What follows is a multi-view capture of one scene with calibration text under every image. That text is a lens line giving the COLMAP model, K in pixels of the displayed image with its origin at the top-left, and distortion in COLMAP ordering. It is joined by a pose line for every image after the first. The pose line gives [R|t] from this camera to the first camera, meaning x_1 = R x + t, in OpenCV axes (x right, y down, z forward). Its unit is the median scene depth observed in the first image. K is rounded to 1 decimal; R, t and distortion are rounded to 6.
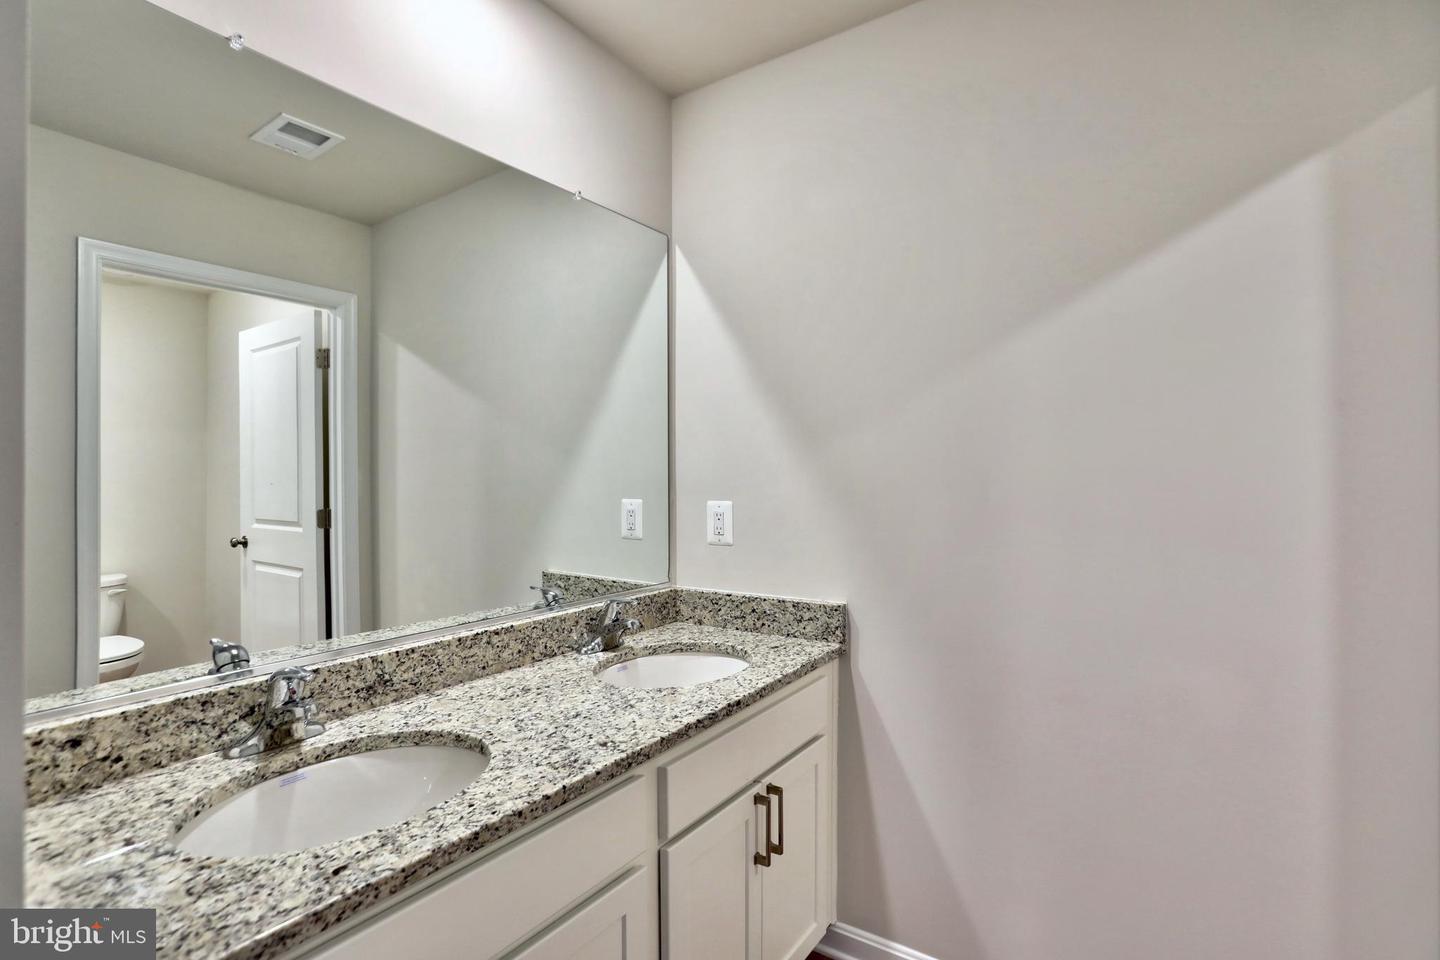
lens RADIAL K [[654.7, 0, 722.7], [0, 654.7, 481.8], [0, 0, 1]] dist [-0.032711, 0.010221]
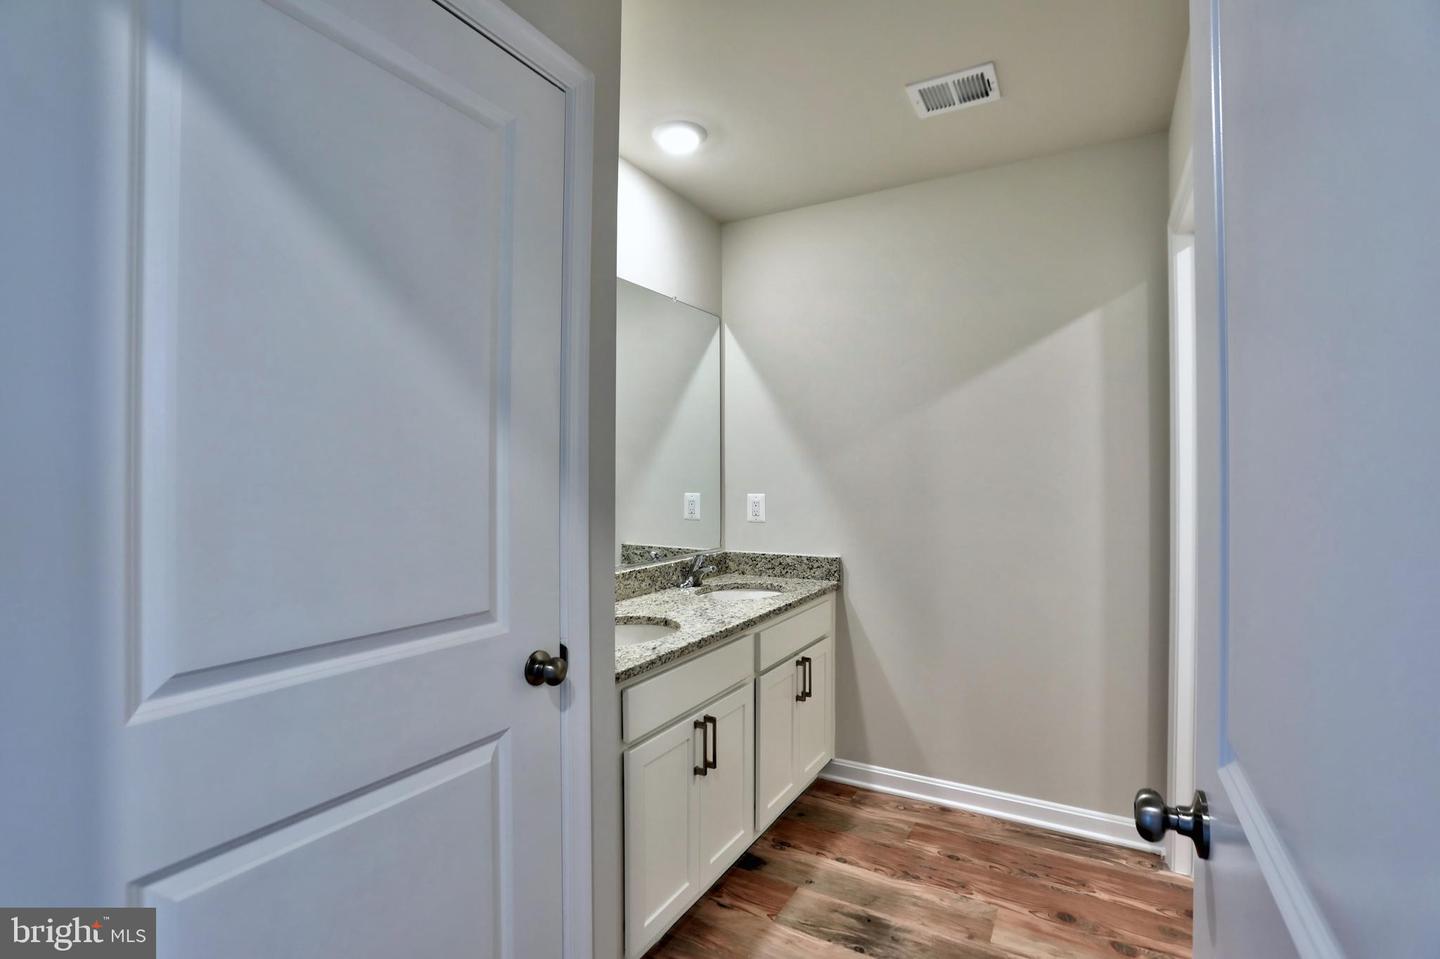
lens RADIAL K [[654.7, 0, 718.8], [0, 654.7, 481.9], [0, 0, 1]] dist [-0.032711, 0.010221]
pose [[0.997177, 0.000973, 0.075080, -0.230400], [-0.001067, 0.999999, 0.001220, -0.000009], [-0.075079, -0.001297, 0.997177, -0.581048]]
